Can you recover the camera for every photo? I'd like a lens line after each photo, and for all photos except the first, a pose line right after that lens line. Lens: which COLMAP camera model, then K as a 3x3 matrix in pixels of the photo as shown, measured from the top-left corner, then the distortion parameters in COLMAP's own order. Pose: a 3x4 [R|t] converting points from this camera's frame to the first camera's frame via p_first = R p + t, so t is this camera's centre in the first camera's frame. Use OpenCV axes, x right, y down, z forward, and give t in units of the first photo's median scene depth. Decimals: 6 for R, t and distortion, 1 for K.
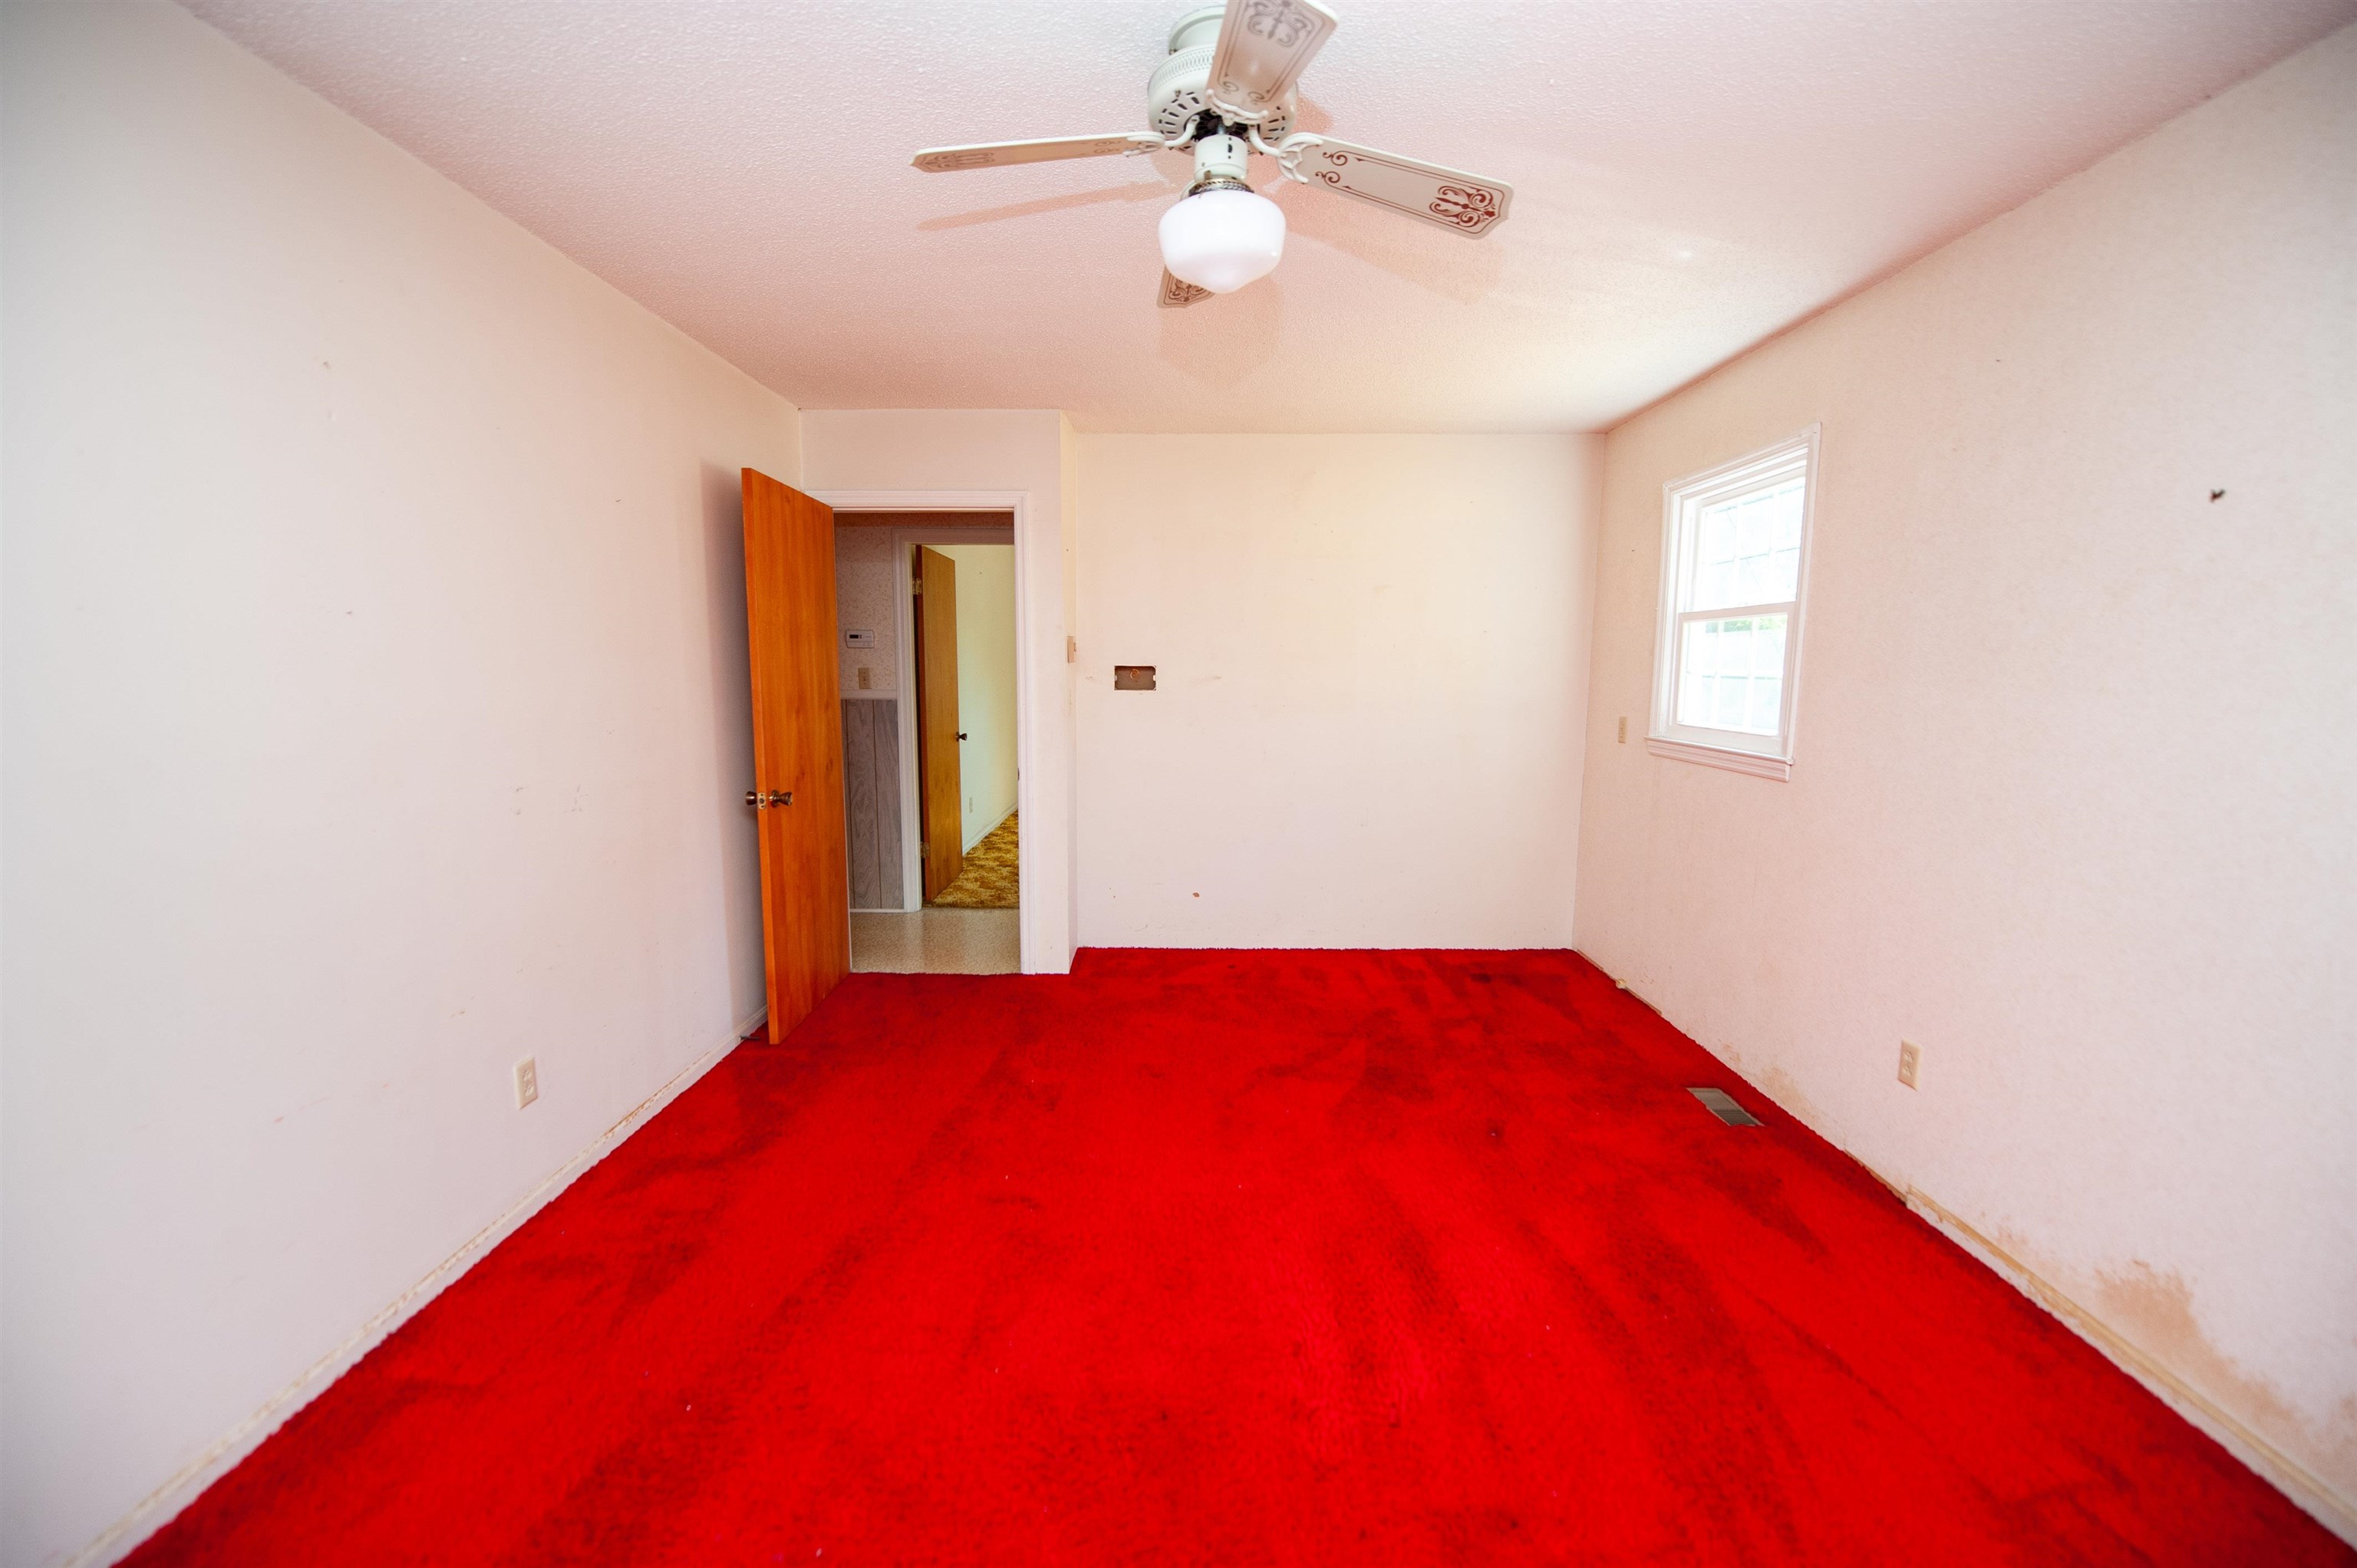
lens RADIAL K [[957.5, 0, 1188.9], [0, 957.5, 793.4], [0, 0, 1]] dist [-0.018289, -0.002474]
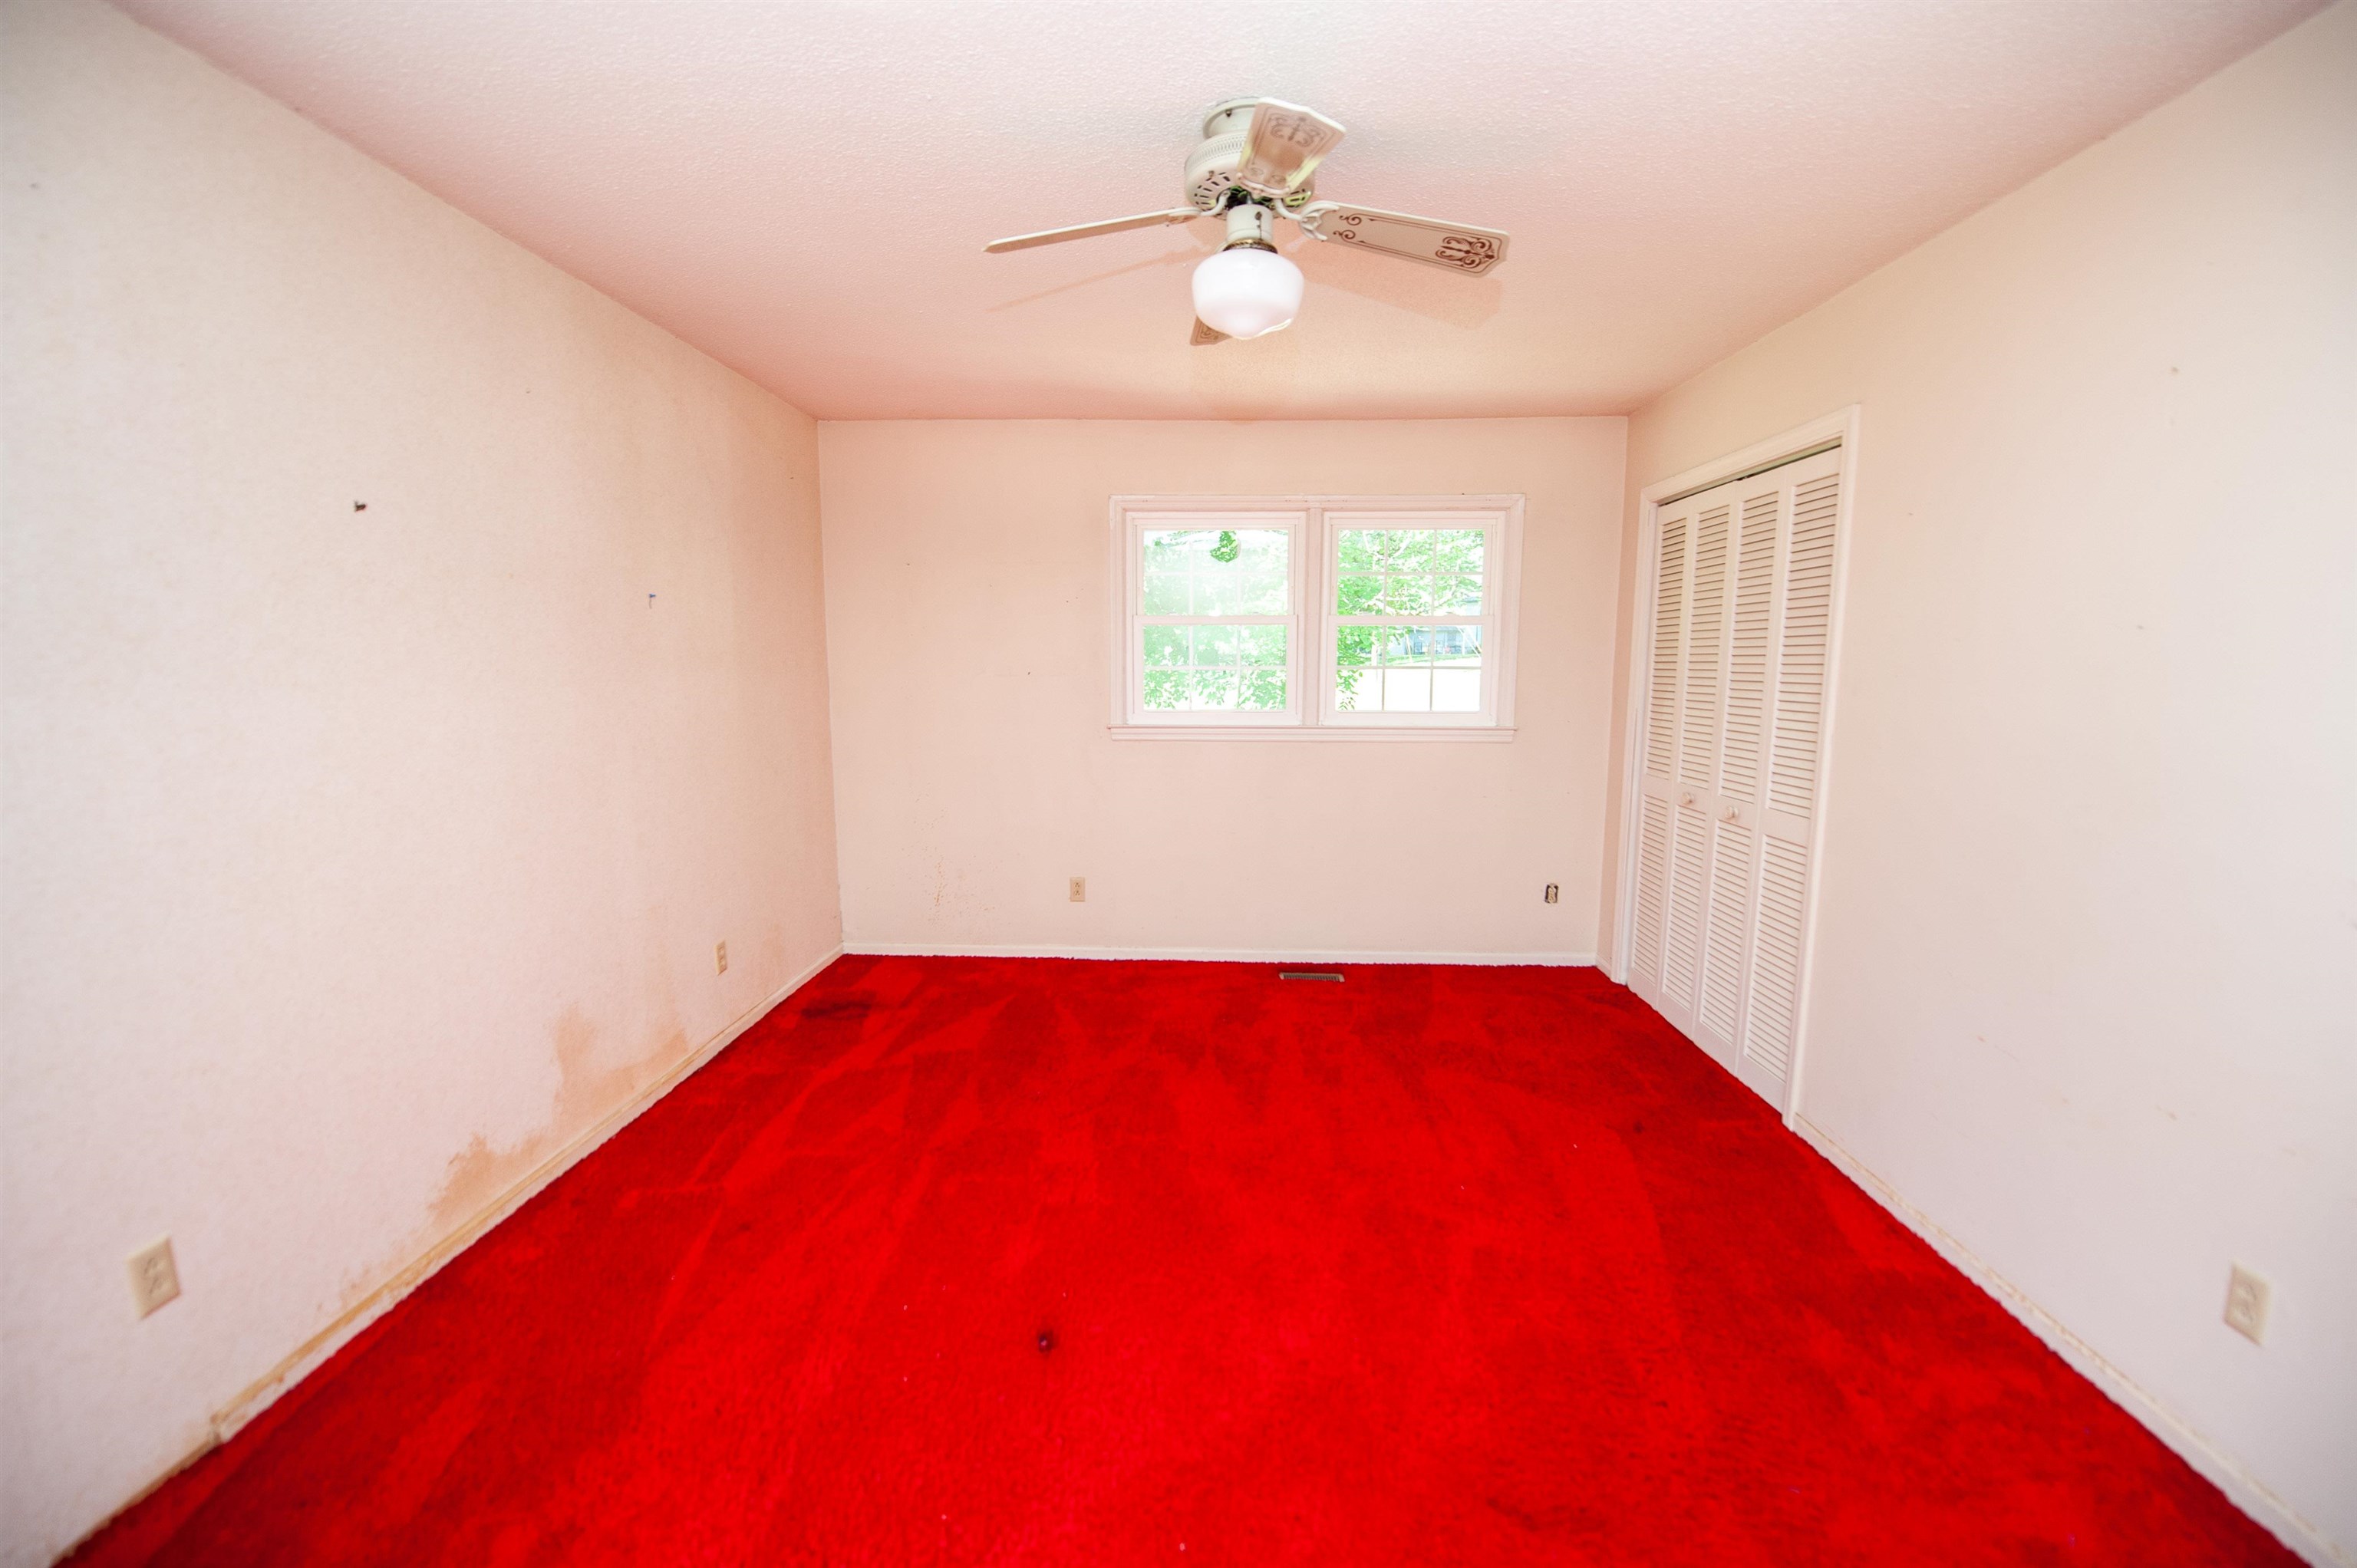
lens RADIAL K [[957.5, 0, 1188.9], [0, 957.5, 793.4], [0, 0, 1]] dist [-0.018289, -0.002474]
pose [[-0.999547, -0.015508, 0.025803, 0.054486], [-0.008025, 0.963345, 0.268145, -0.266667], [-0.029015, 0.267816, -0.963033, 1.926665]]
